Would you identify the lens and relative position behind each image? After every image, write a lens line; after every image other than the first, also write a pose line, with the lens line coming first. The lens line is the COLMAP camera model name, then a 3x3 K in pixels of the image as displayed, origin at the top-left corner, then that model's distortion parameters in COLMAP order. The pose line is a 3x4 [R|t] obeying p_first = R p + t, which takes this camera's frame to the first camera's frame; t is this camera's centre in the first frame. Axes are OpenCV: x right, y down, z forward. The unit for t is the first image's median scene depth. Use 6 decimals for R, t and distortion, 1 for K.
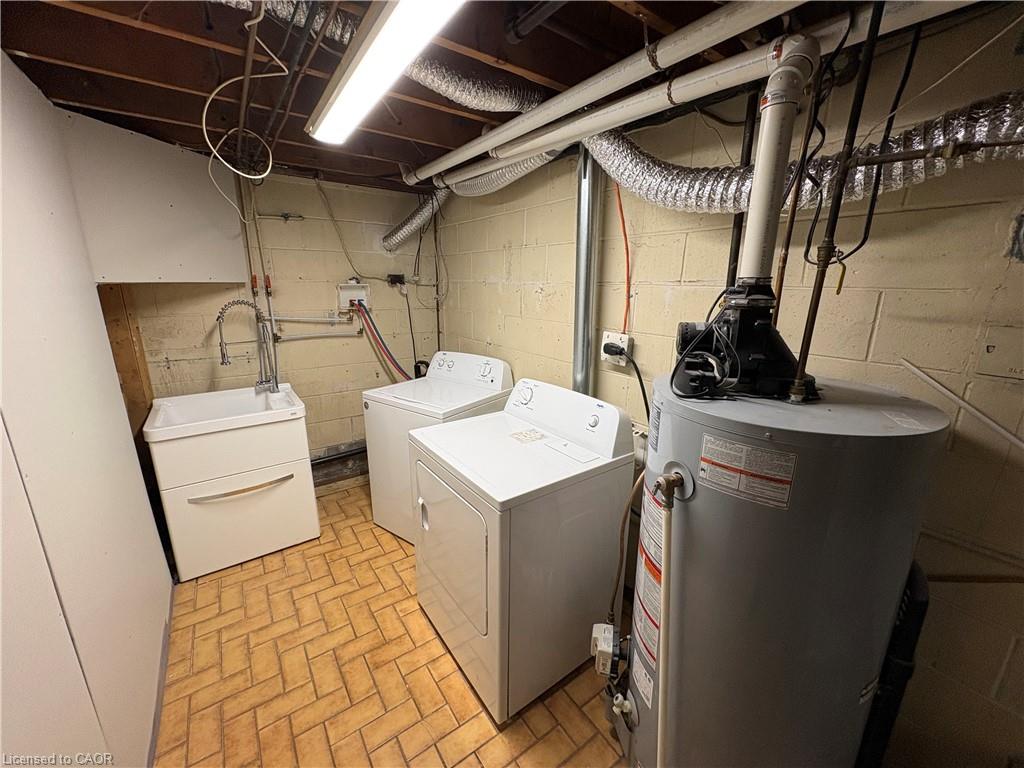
lens RADIAL K [[408.5, 0, 512.0], [0, 408.5, 386.2], [0, 0, 1]] dist [-0.000187, -0.000005]
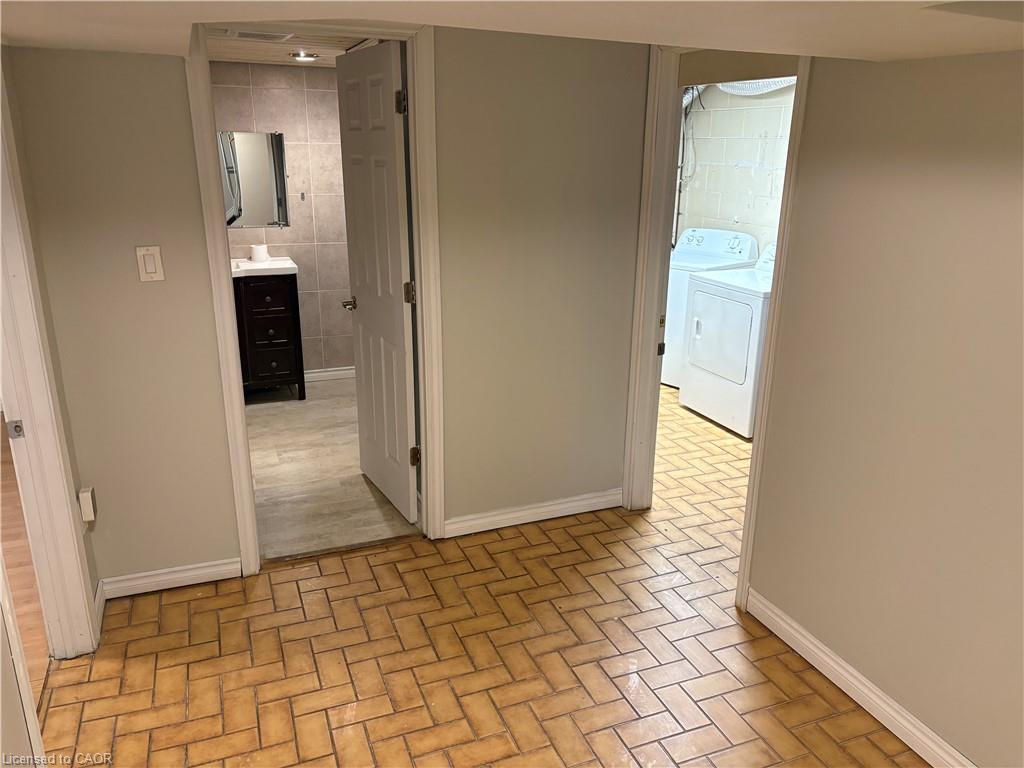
lens RADIAL K [[769.5, 0, 511.0], [0, 769.5, 382.7], [0, 0, 1]] dist [0.044757, -0.028857]
pose [[0.971063, 0.073685, -0.227174, -0.153792], [-0.062257, 0.996427, 0.057076, 0.273028], [0.230568, -0.041281, 0.972180, -1.317419]]
